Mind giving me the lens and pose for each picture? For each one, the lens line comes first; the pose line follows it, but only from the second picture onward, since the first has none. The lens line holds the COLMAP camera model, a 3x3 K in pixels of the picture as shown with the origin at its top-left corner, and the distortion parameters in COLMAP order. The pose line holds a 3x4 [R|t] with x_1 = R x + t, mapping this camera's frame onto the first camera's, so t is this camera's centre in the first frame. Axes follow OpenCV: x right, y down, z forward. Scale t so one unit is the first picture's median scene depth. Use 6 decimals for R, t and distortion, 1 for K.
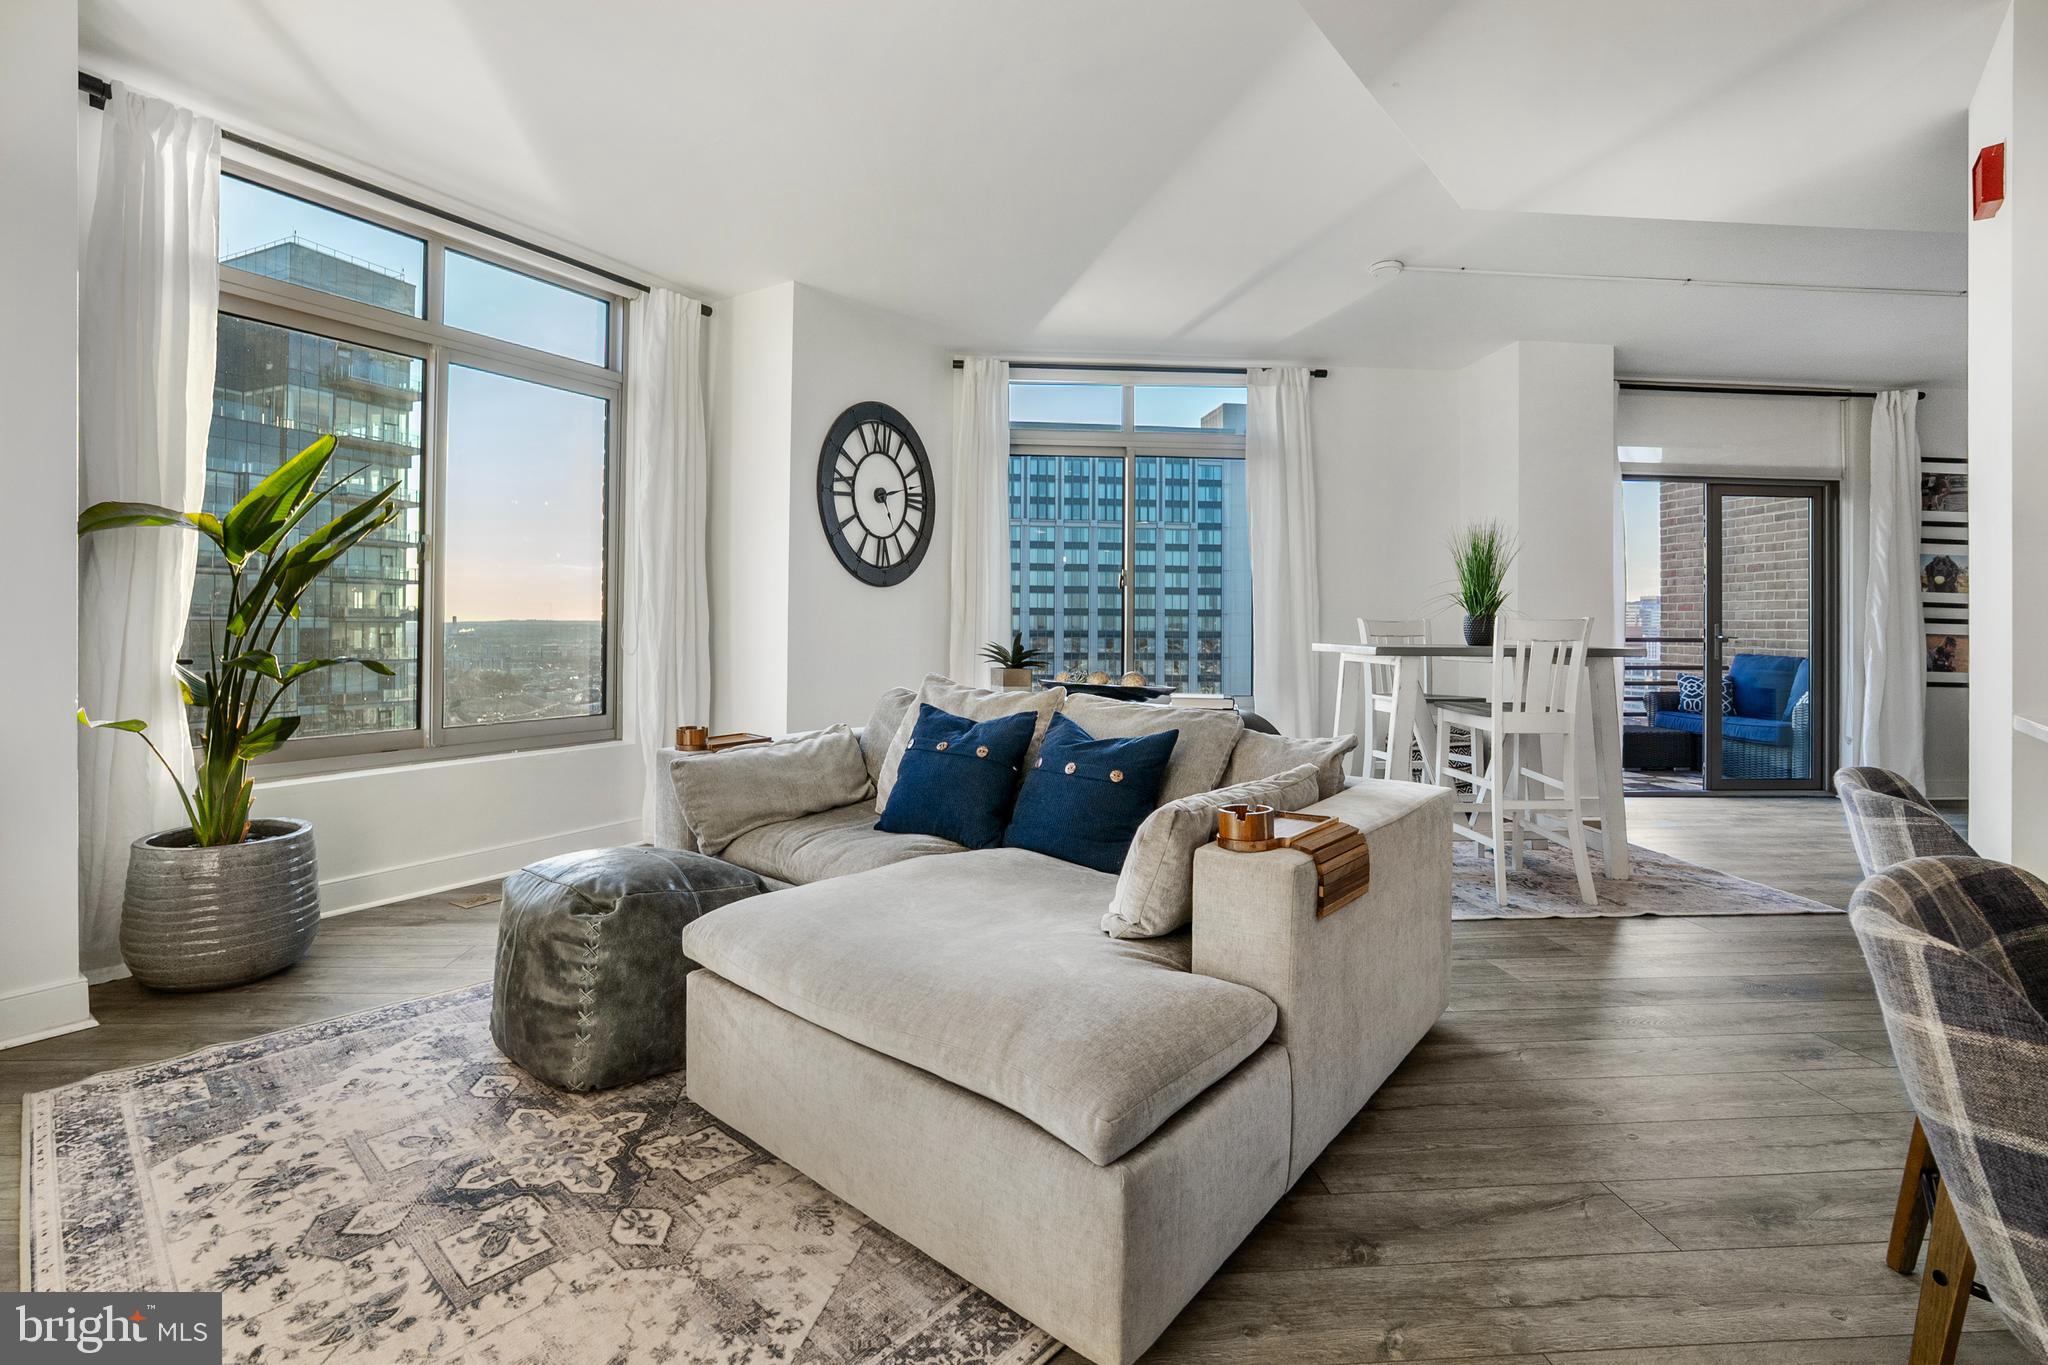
lens RADIAL K [[883.6, 0, 1022.4], [0, 883.6, 621.0], [0, 0, 1]] dist [-0.010440, 0.000185]
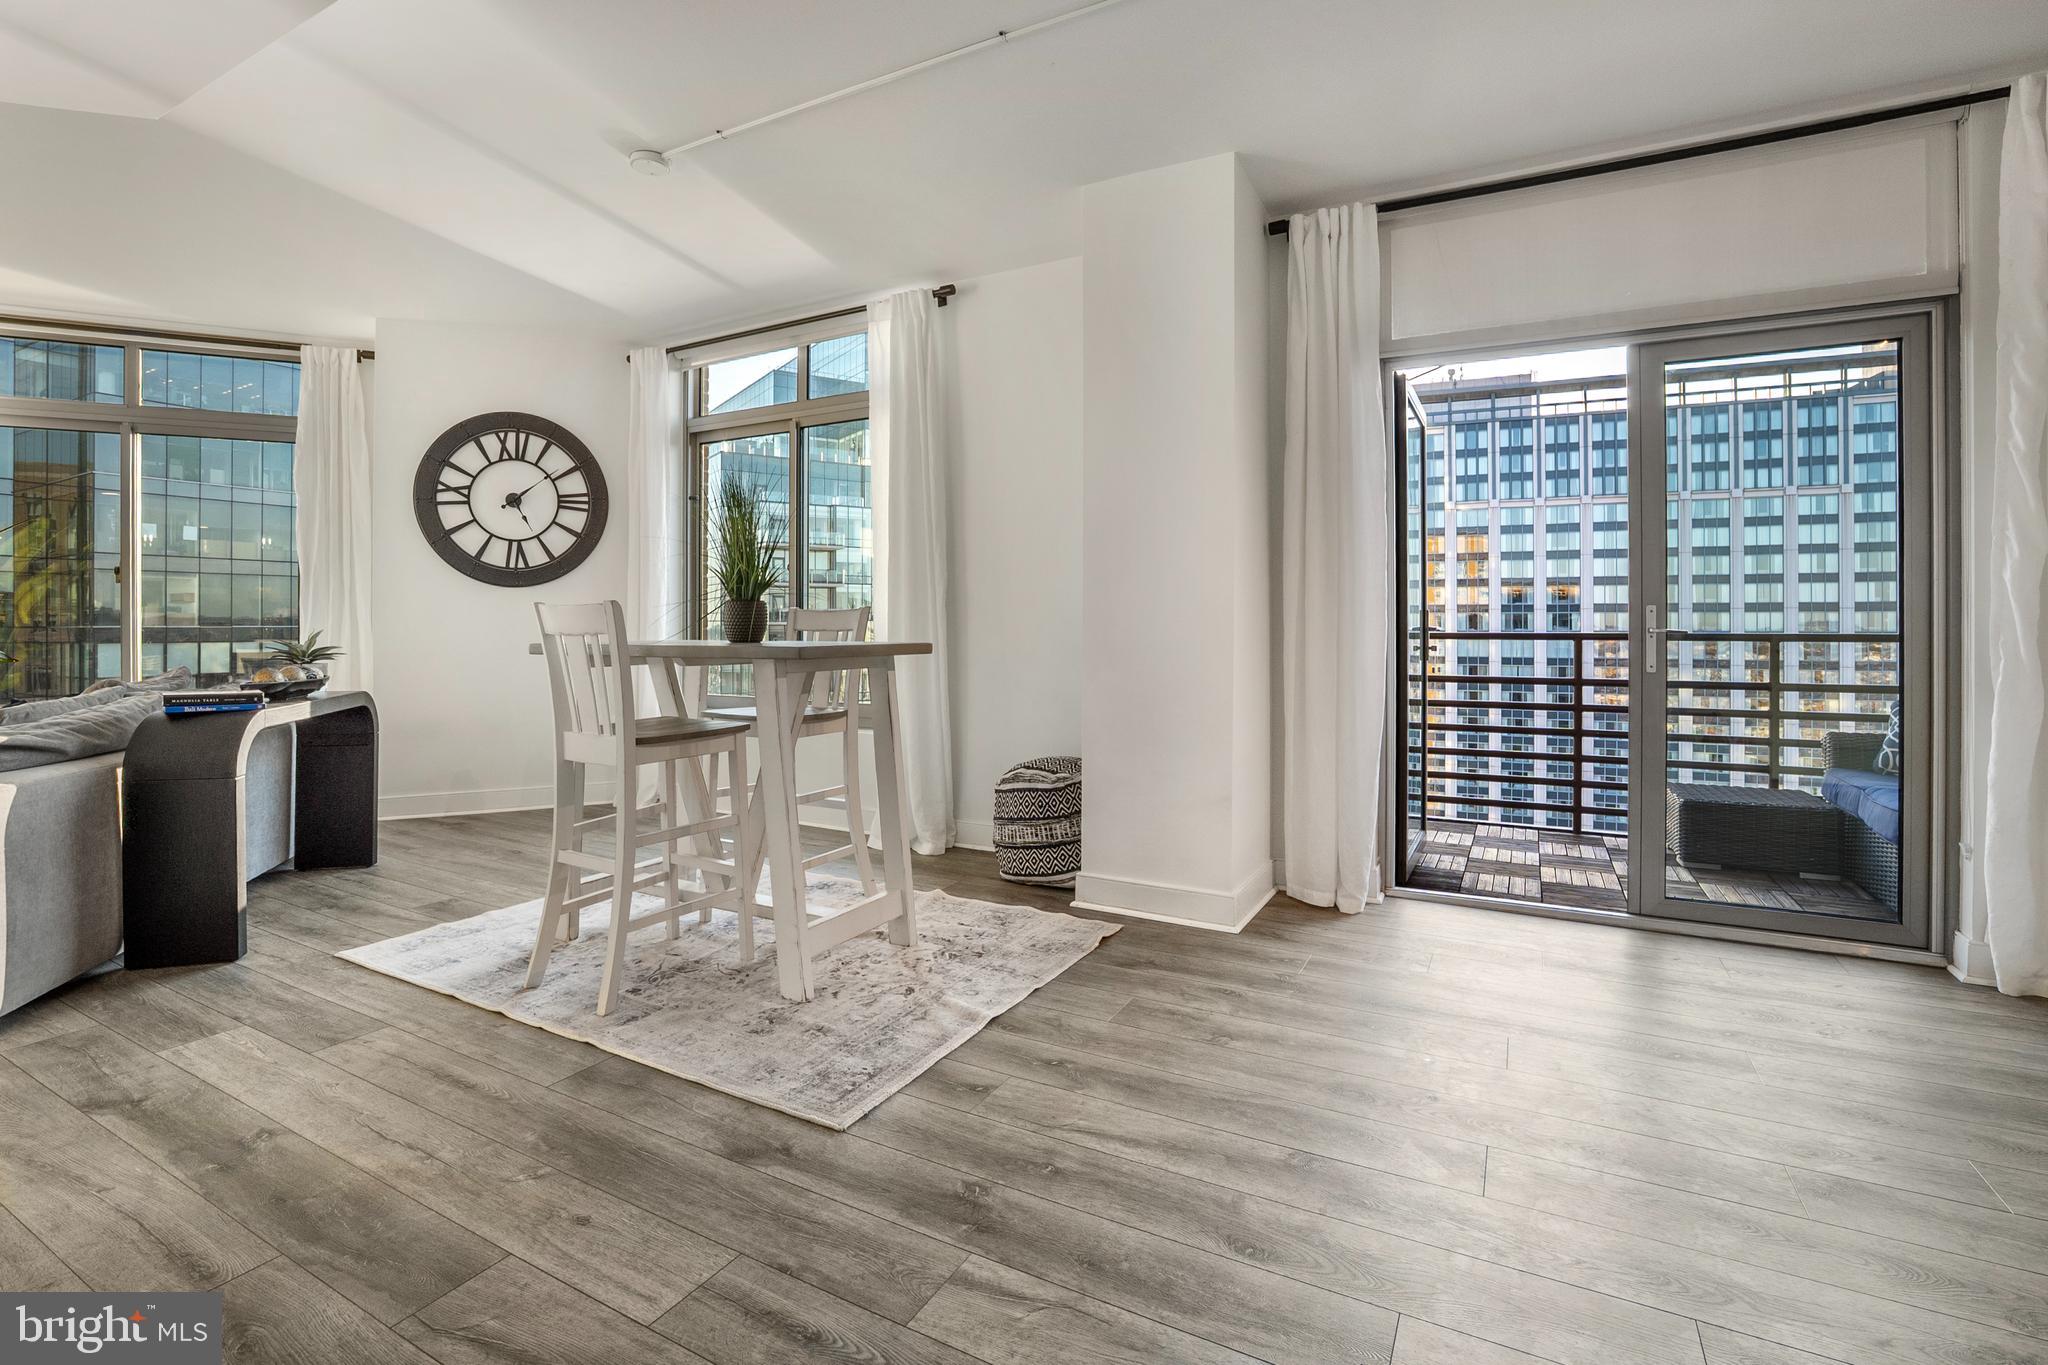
lens RADIAL K [[915.5, 0, 1021.9], [0, 915.5, 626.2], [0, 0, 1]] dist [-0.030242, 0.001050]
pose [[0.846535, -0.006881, -0.532289, 0.891526], [0.009027, 0.999958, 0.001429, 0.011370], [0.532257, -0.006015, 0.846562, 0.391764]]
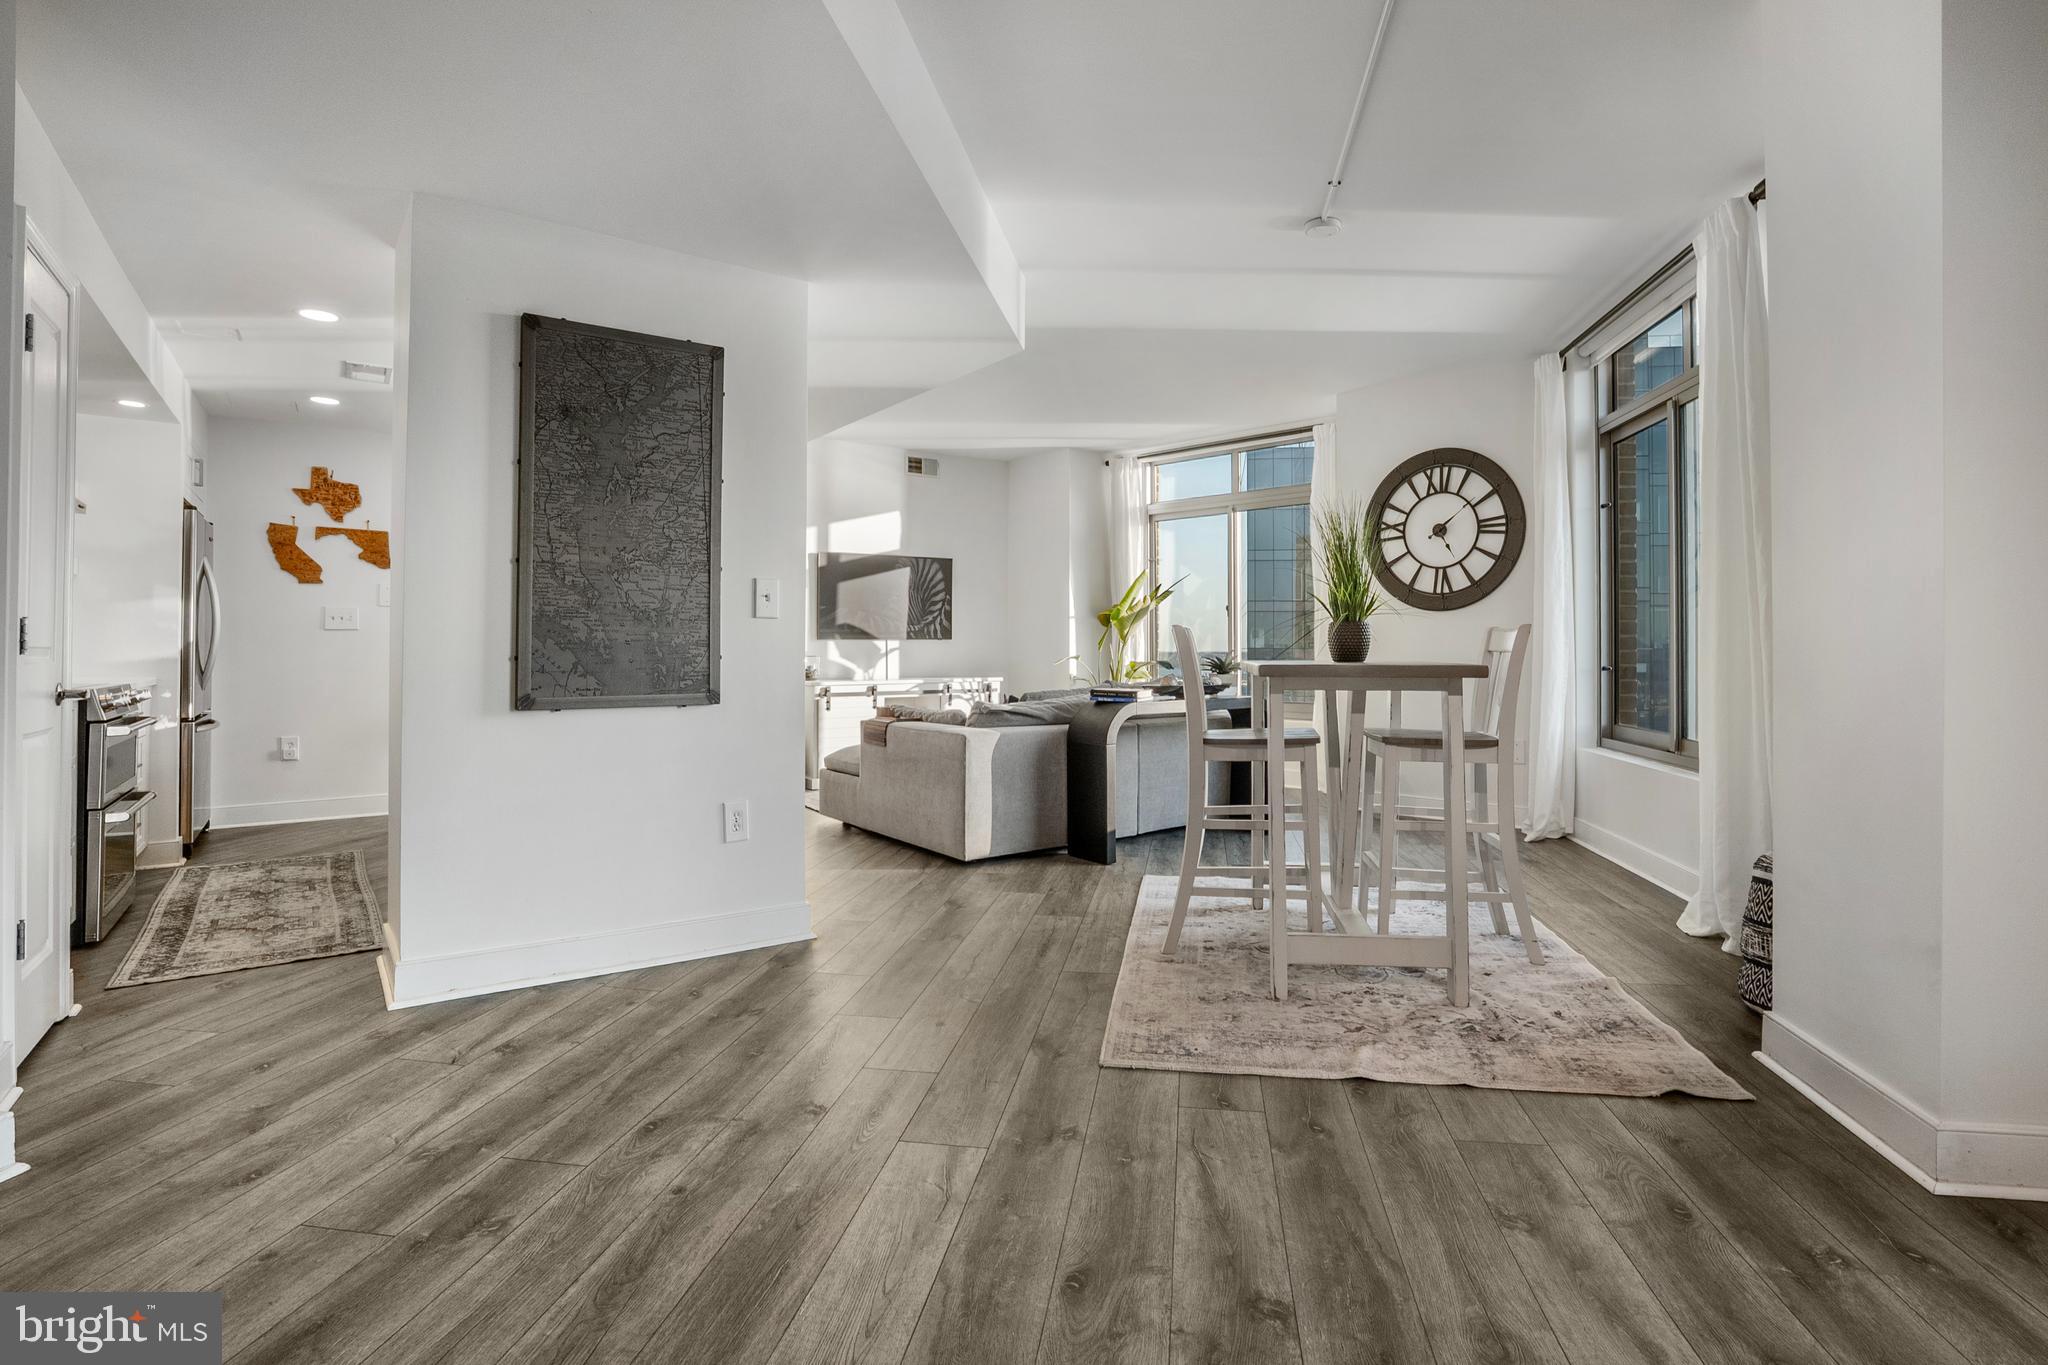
lens RADIAL K [[966.5, 0, 1064.8], [0, 966.5, 632.8], [0, 0, 1]] dist [-0.045219, 0.014793]
pose [[-0.181592, -0.024464, -0.983070, 1.090123], [0.001348, 0.999683, -0.025127, 0.018497], [0.983373, -0.005888, -0.181502, 0.721756]]
